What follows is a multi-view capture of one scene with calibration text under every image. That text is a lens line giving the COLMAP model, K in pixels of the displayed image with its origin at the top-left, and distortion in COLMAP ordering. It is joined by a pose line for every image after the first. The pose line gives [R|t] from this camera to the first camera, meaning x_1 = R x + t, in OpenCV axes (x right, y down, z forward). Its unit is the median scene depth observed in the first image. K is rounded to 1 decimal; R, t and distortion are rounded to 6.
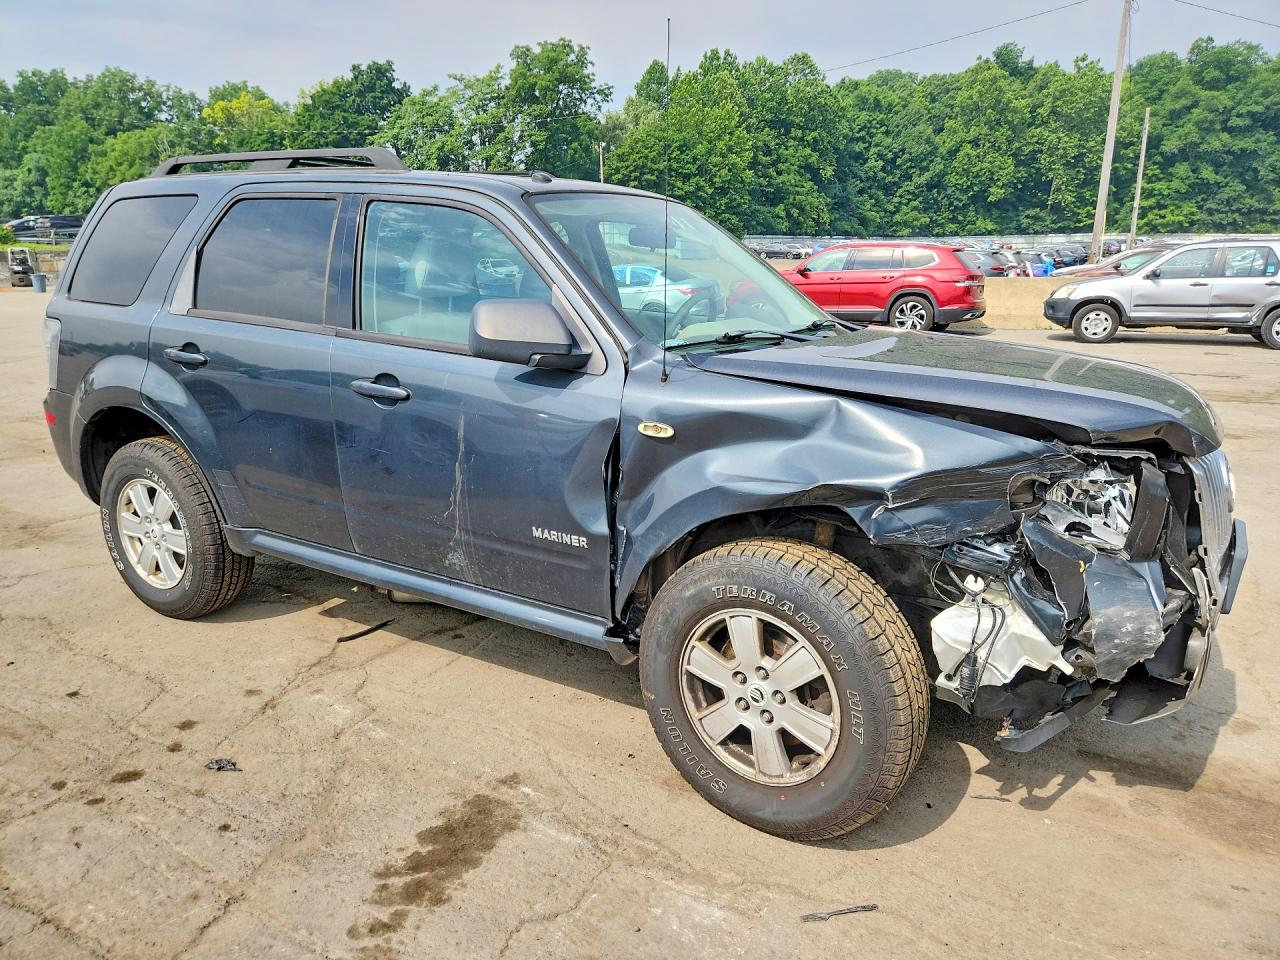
lens RADIAL K [[900.6, 0, 626.6], [0, 900.6, 482.7], [0, 0, 1]] dist [0.008605, -0.009391]
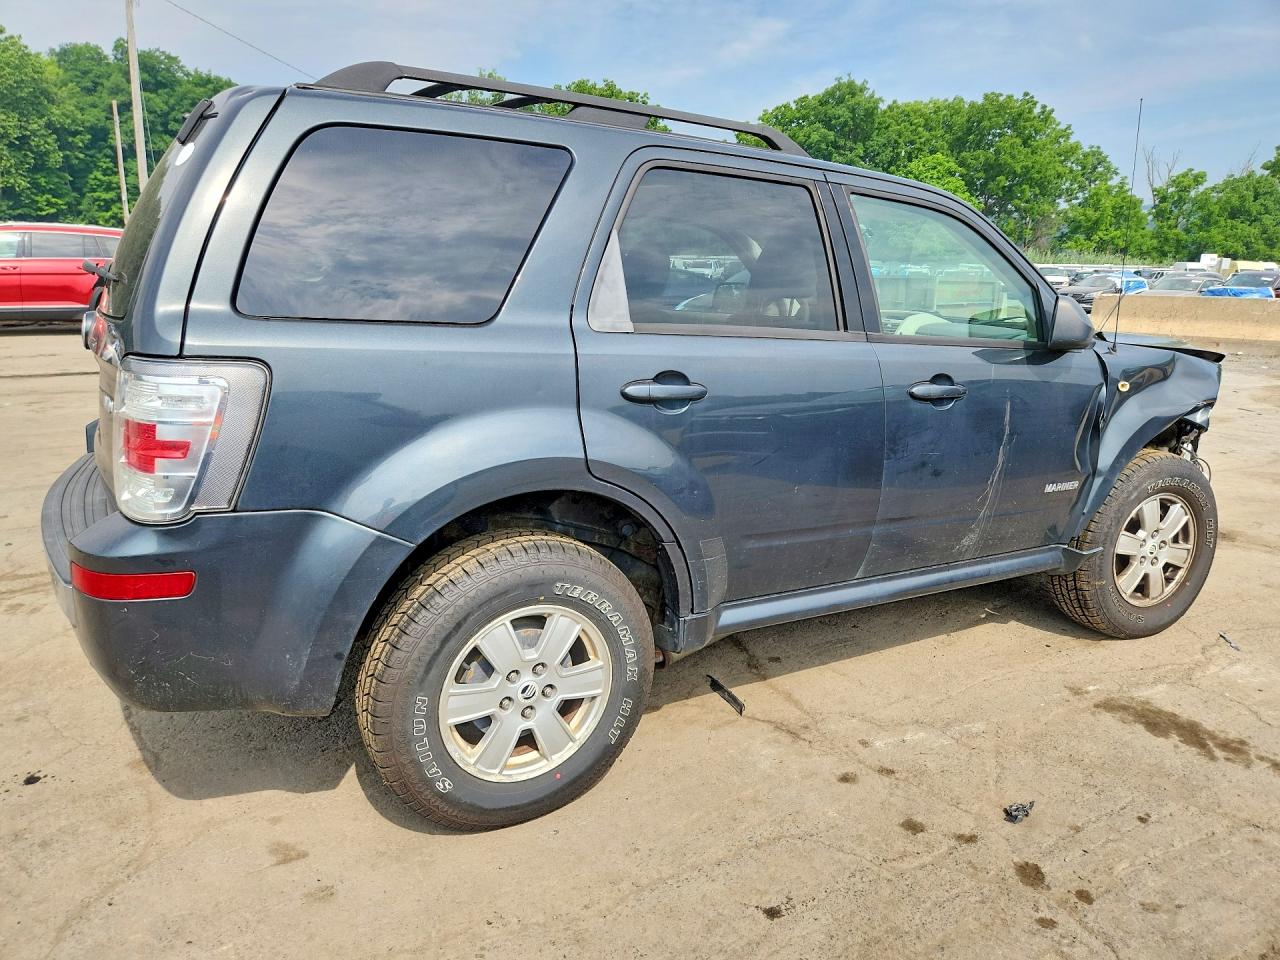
lens RADIAL K [[900.6, 0, 626.6], [0, 900.6, 482.7], [0, 0, 1]] dist [0.008605, -0.009391]
pose [[0.465276, -0.191367, 0.864232, -1.073678], [0.184684, 0.975850, 0.116654, -0.151170], [-0.865685, 0.105334, 0.489382, 0.681139]]
